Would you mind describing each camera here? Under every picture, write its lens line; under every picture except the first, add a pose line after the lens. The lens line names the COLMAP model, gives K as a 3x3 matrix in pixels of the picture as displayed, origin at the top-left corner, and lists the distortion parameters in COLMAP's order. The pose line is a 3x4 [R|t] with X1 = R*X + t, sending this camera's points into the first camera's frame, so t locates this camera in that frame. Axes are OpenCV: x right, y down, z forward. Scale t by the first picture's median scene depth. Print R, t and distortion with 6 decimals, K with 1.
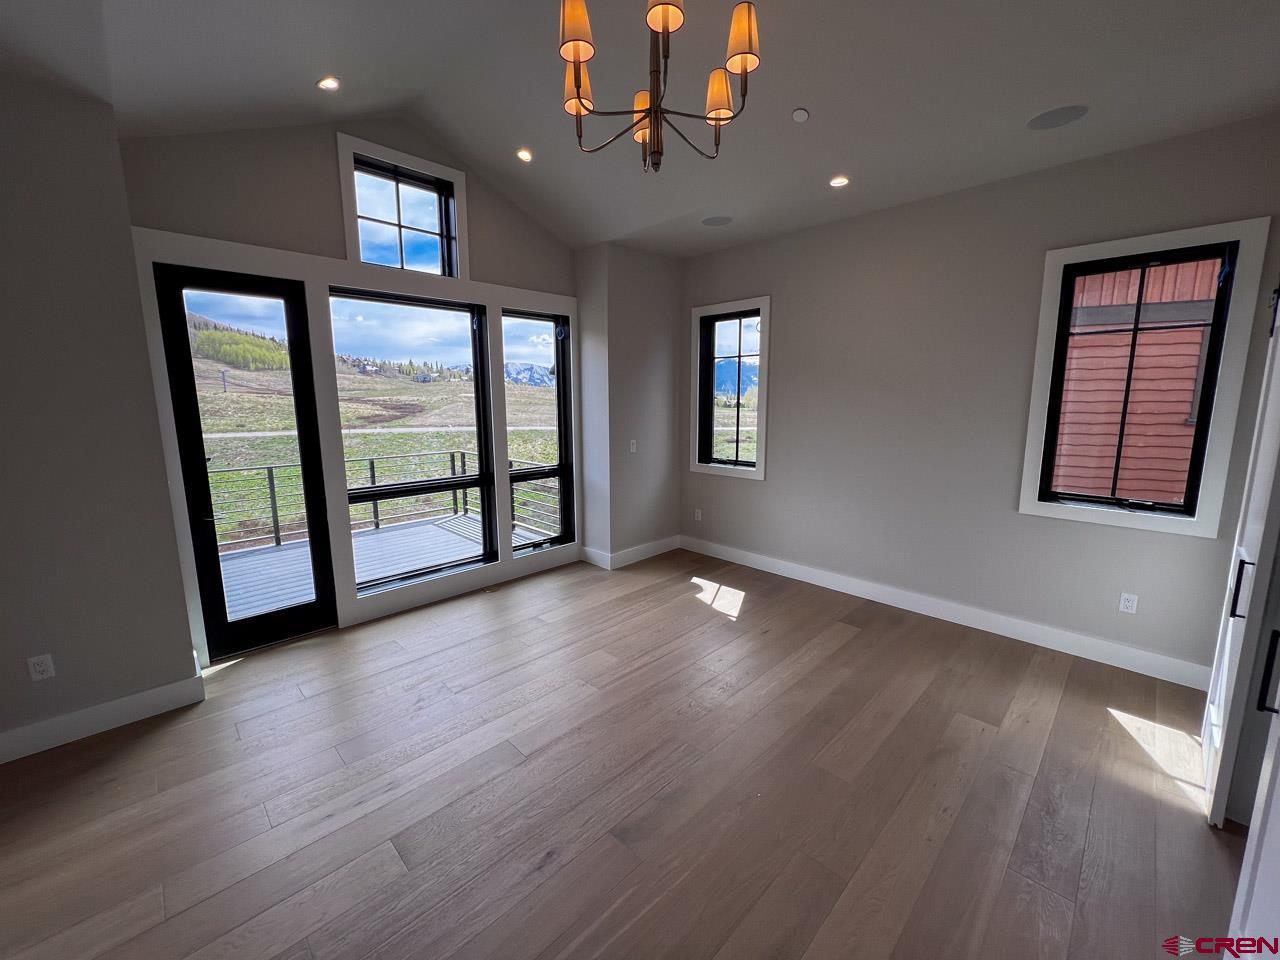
lens RADIAL K [[515.1, 0, 640.2], [0, 515.1, 476.7], [0, 0, 1]] dist [-0.000790, -0.000183]
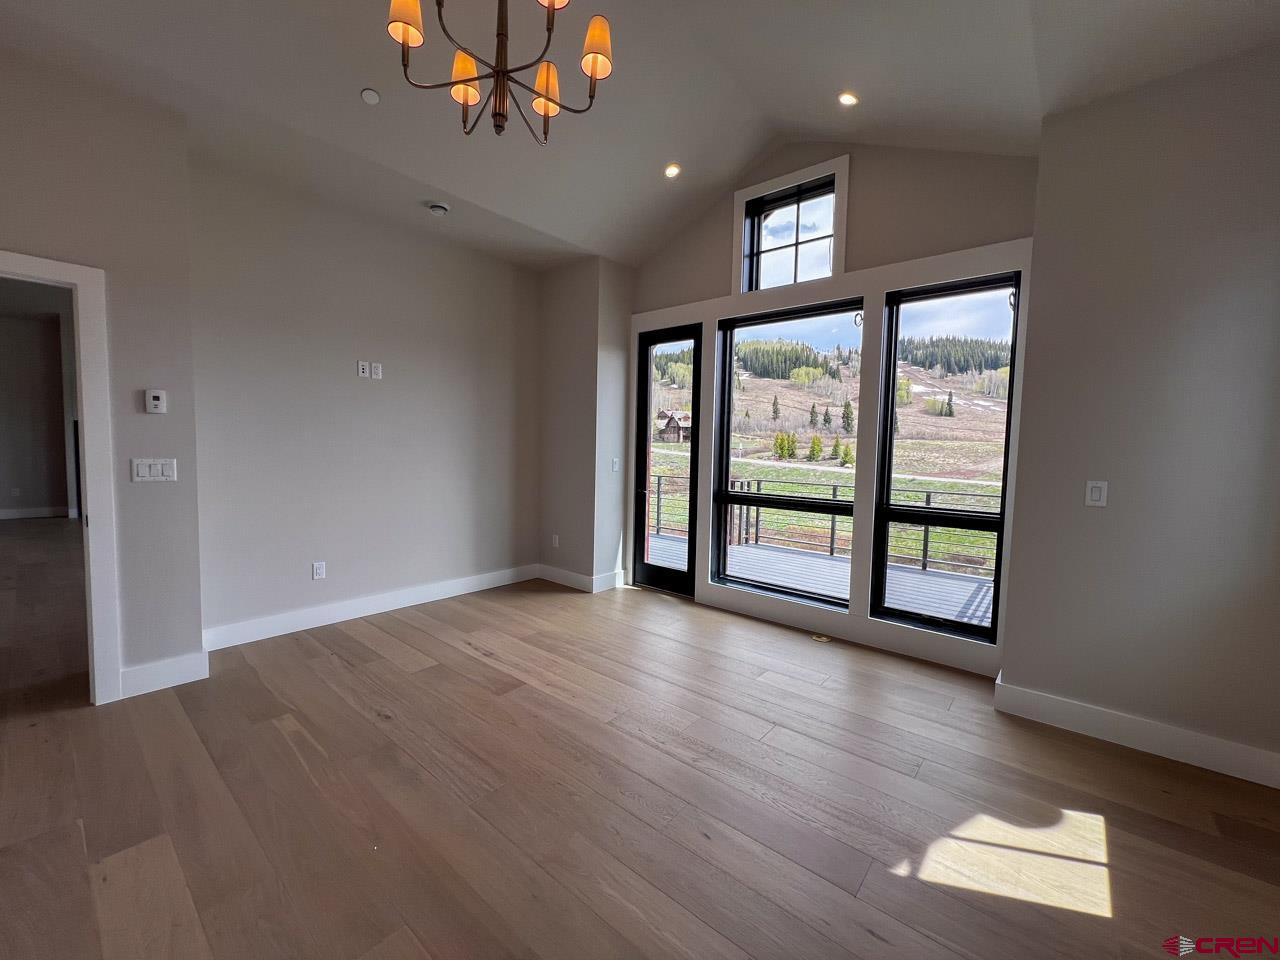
lens RADIAL K [[515.1, 0, 639.9], [0, 515.1, 479.9], [0, 0, 1]] dist [-0.000790, -0.000183]
pose [[0.082211, 0.074708, -0.993811, 0.560288], [-0.174316, 0.982892, 0.059468, -0.033512], [0.981252, 0.168349, 0.093827, 0.679000]]
